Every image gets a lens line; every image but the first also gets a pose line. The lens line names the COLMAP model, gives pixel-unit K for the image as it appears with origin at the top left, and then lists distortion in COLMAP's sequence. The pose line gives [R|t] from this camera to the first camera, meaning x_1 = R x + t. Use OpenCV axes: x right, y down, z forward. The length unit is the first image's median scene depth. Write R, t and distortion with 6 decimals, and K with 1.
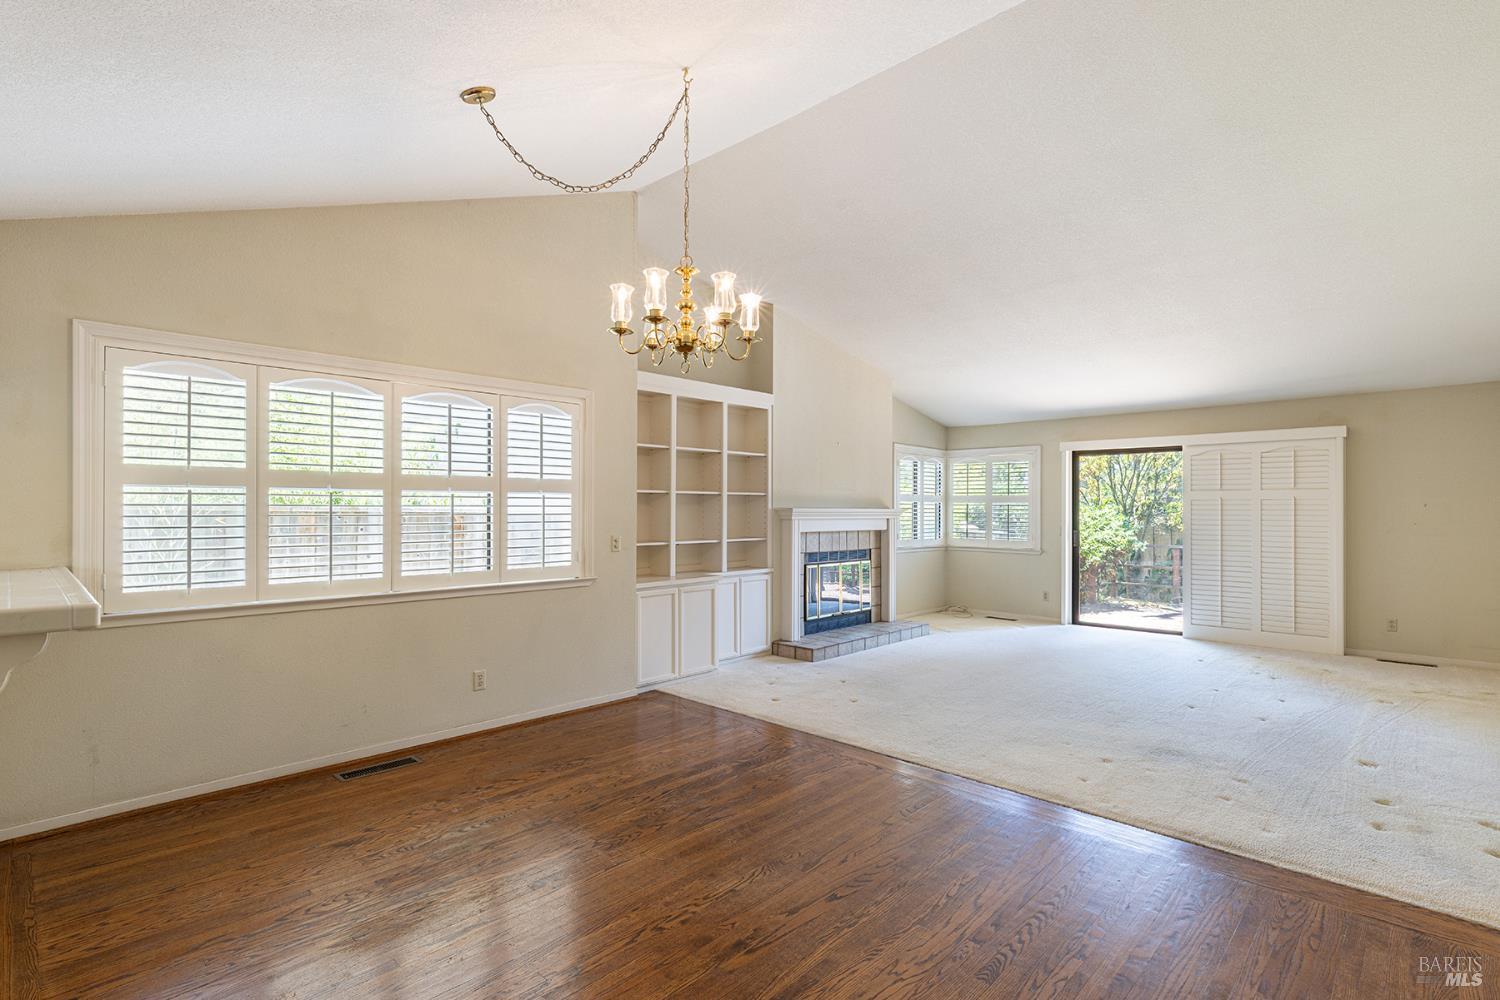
lens RADIAL K [[721.8, 0, 763.1], [0, 721.8, 503.7], [0, 0, 1]] dist [-0.005624, -0.000297]
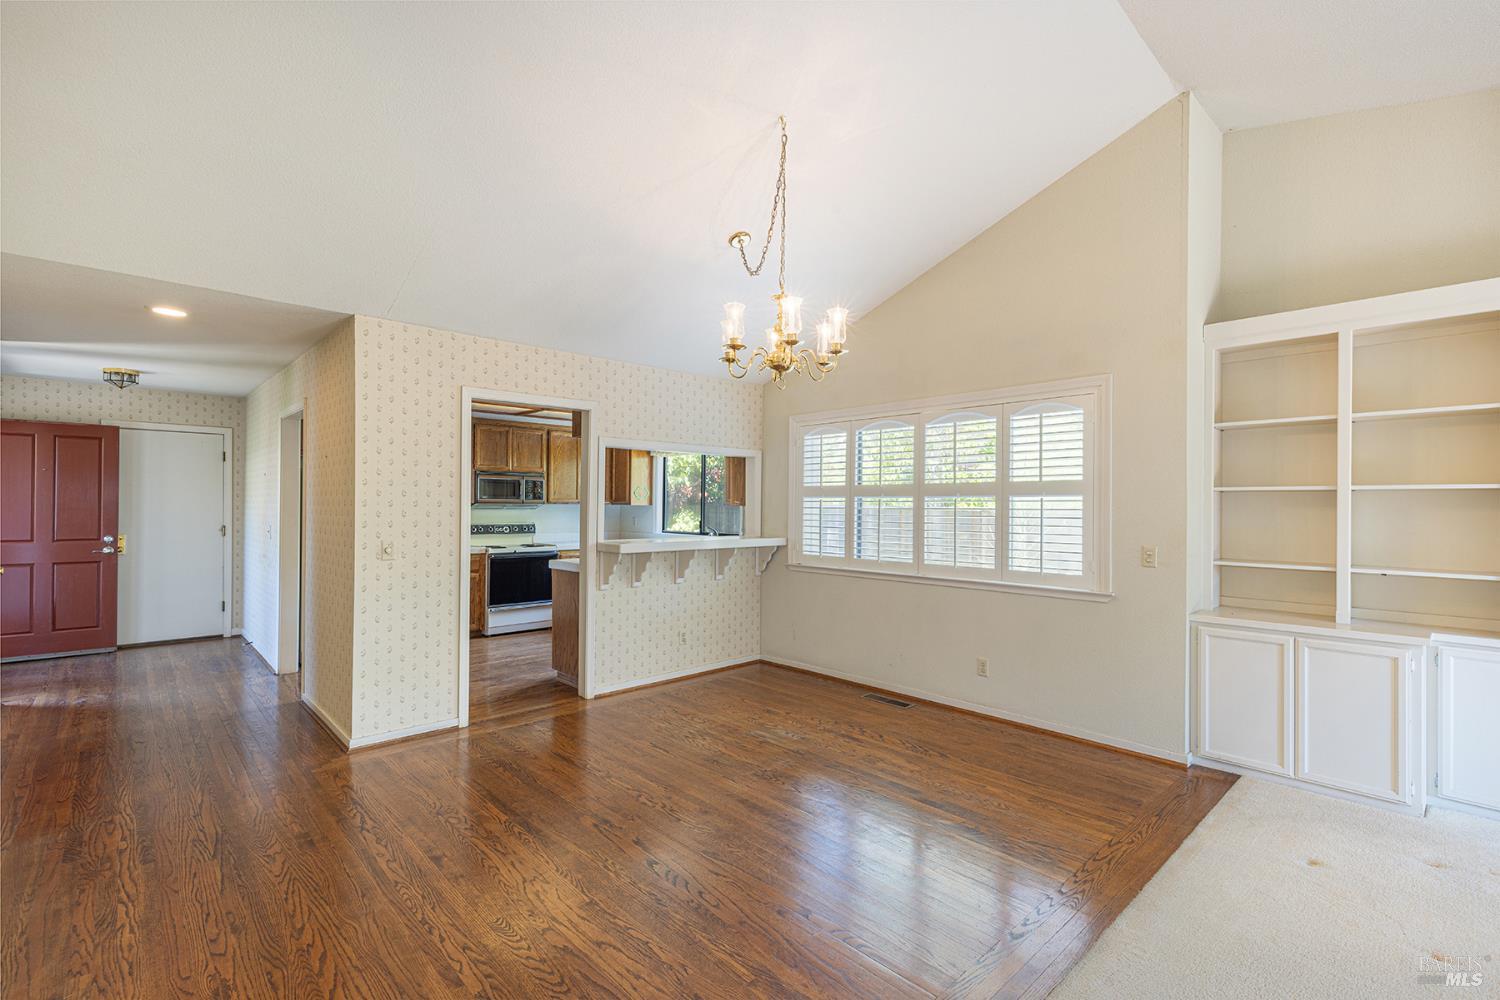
lens RADIAL K [[674.5, 0, 756.5], [0, 674.5, 501.5], [0, 0, 1]] dist [0.009928, -0.002546]
pose [[-0.058589, -0.012173, -0.998208, 0.443702], [-0.002397, 0.999924, -0.012053, 0.003573], [0.998279, 0.001687, -0.058613, 0.481253]]
